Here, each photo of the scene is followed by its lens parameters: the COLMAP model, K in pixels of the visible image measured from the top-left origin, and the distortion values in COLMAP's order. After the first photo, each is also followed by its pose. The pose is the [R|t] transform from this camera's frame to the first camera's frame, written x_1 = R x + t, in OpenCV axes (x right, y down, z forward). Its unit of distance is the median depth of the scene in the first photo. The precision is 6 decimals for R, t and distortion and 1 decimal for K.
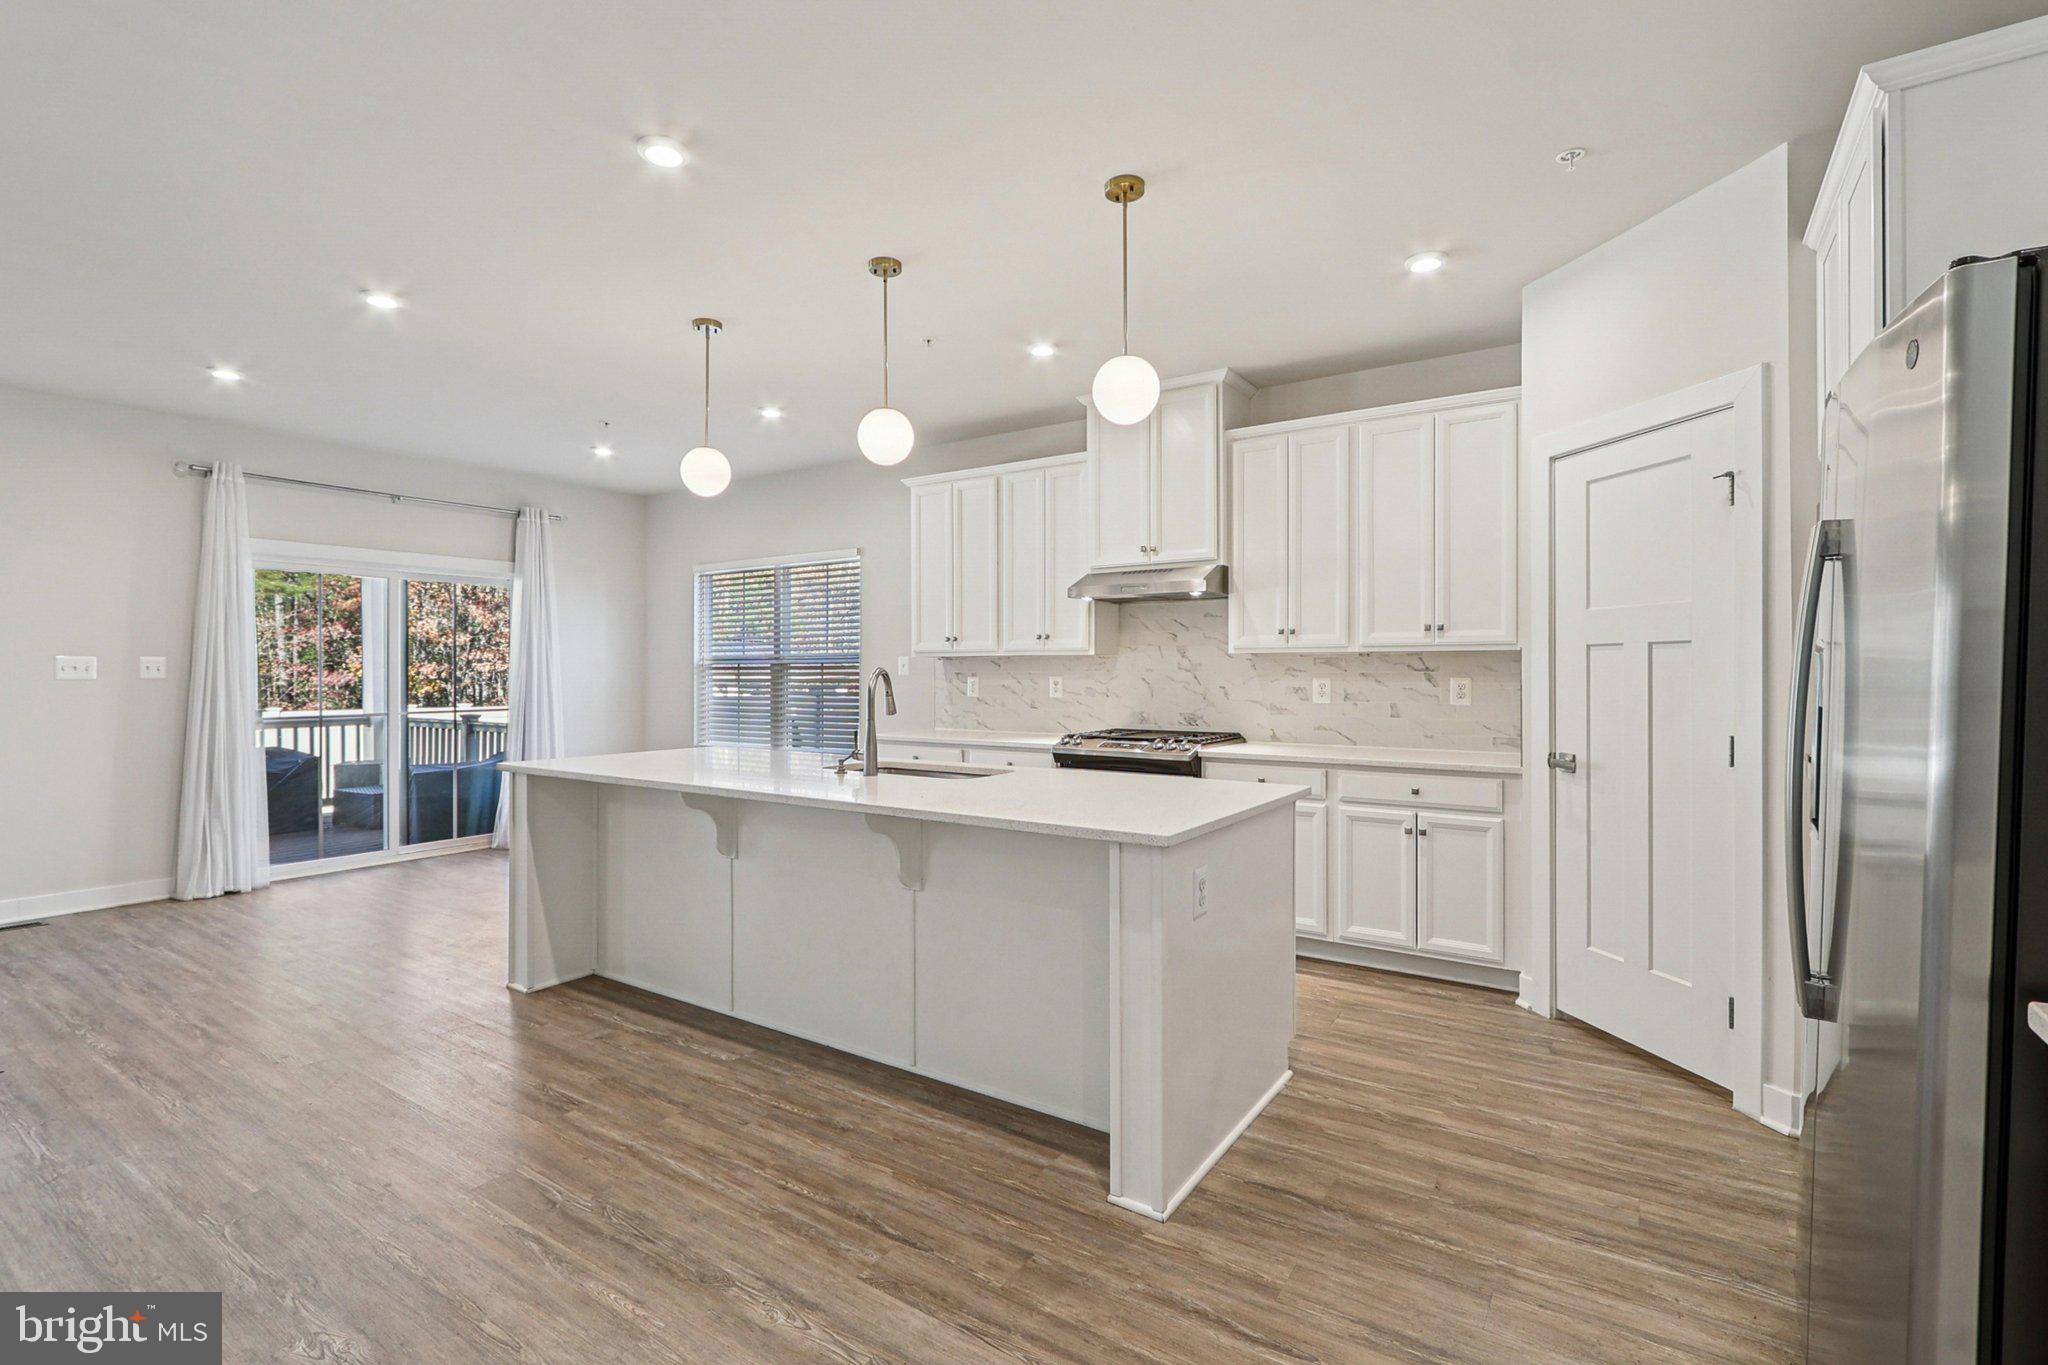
lens RADIAL K [[943.4, 0, 997.2], [0, 943.4, 671.9], [0, 0, 1]] dist [0.003485, -0.002411]
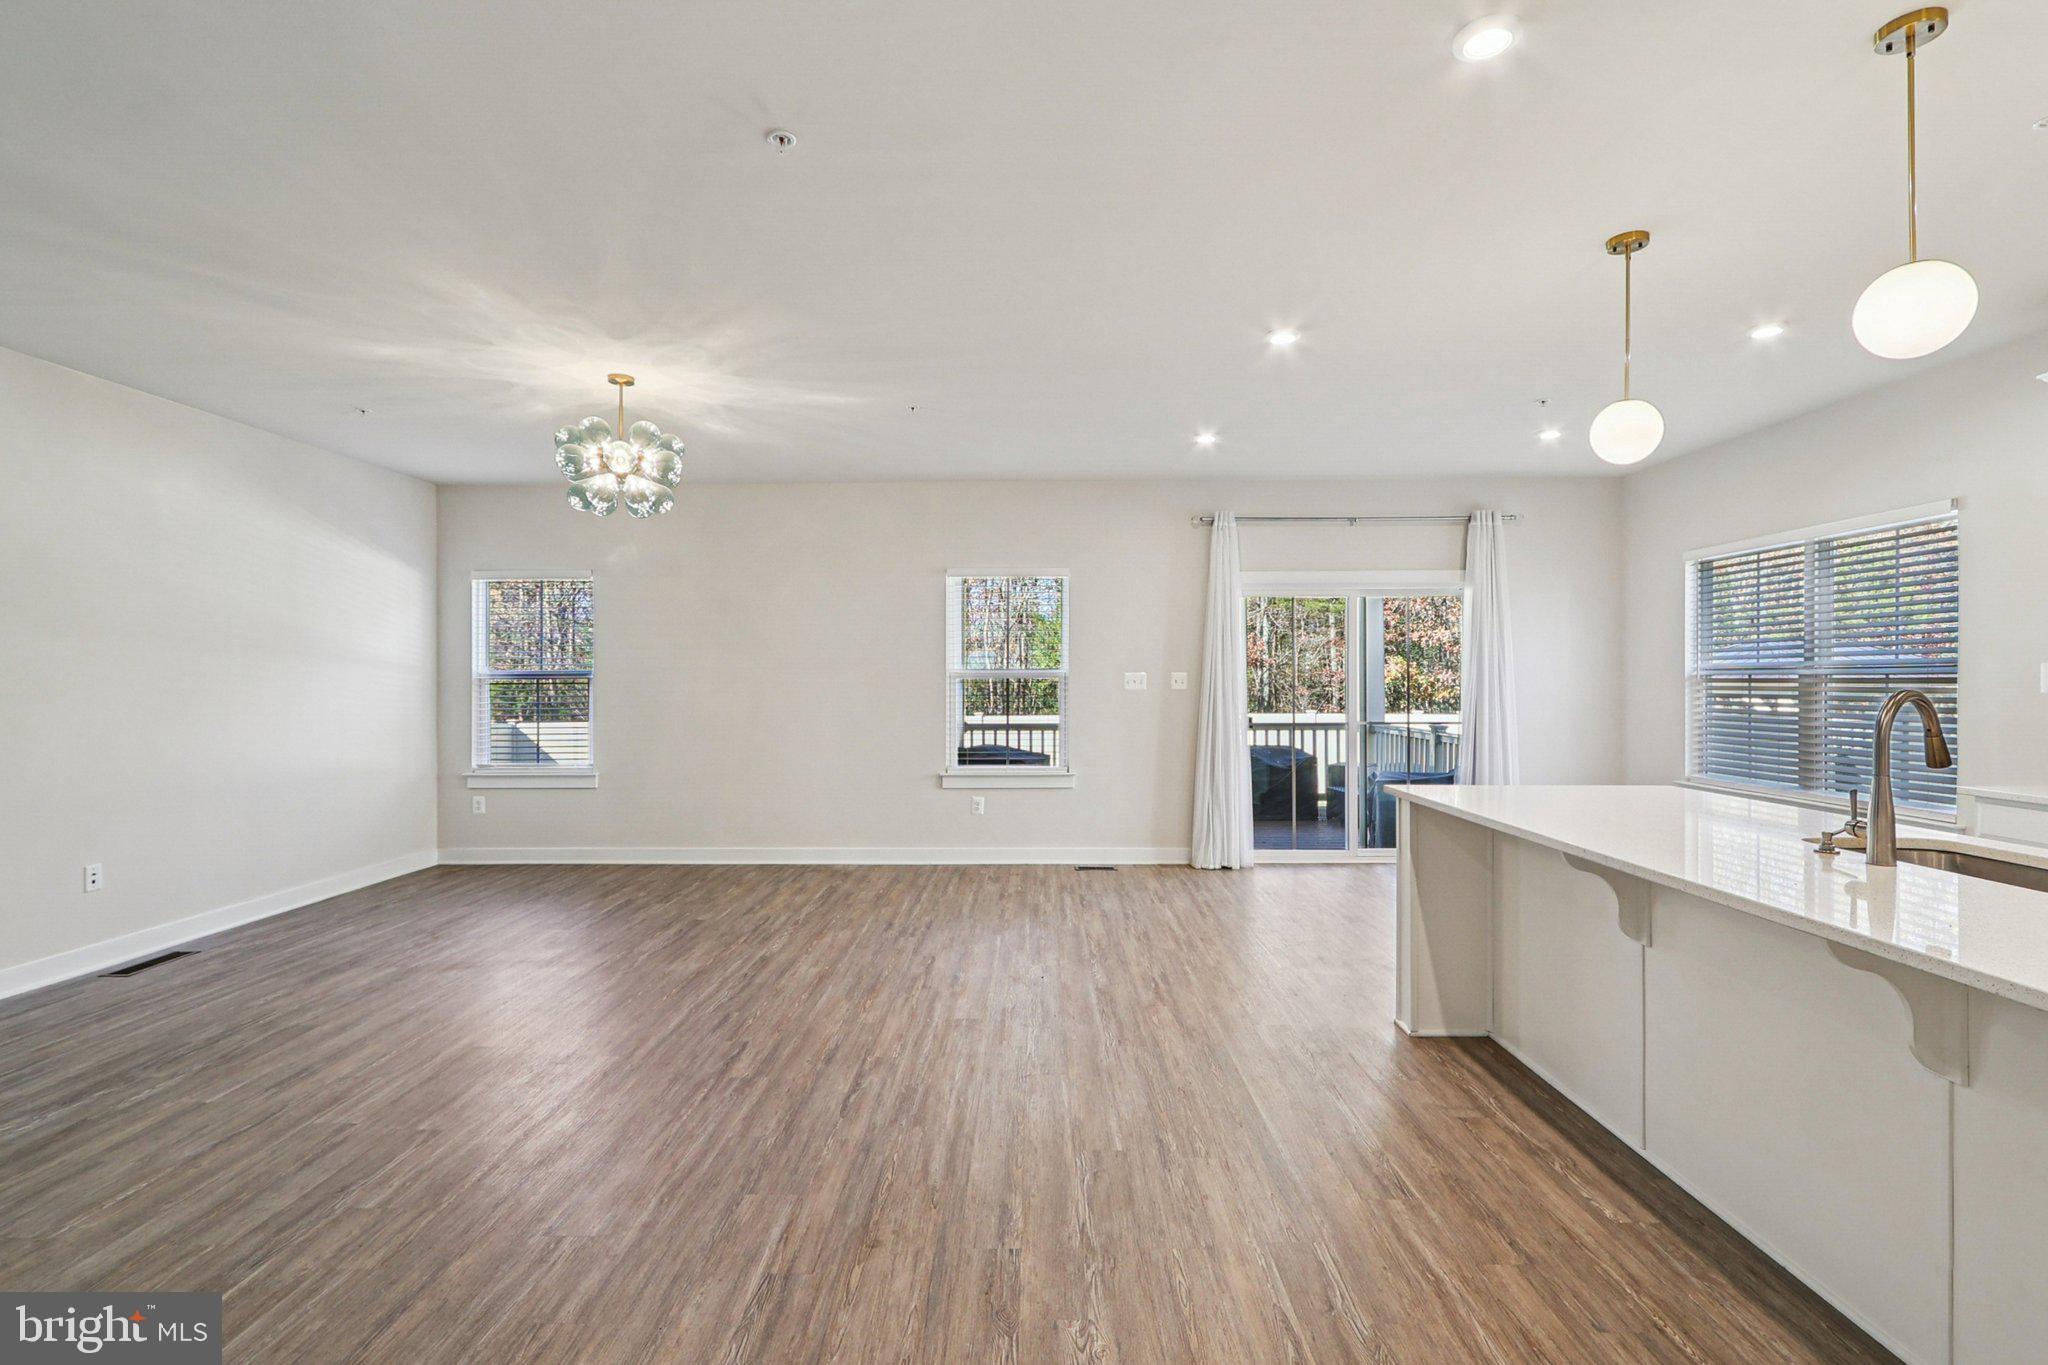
lens RADIAL K [[943.4, 0, 1027.6], [0, 943.4, 675.1], [0, 0, 1]] dist [0.003485, -0.002411]
pose [[0.561368, -0.002048, -0.827564, 0.060384], [0.000637, 0.999998, -0.002042, -0.013460], [0.827566, 0.000619, 0.561368, 0.168093]]
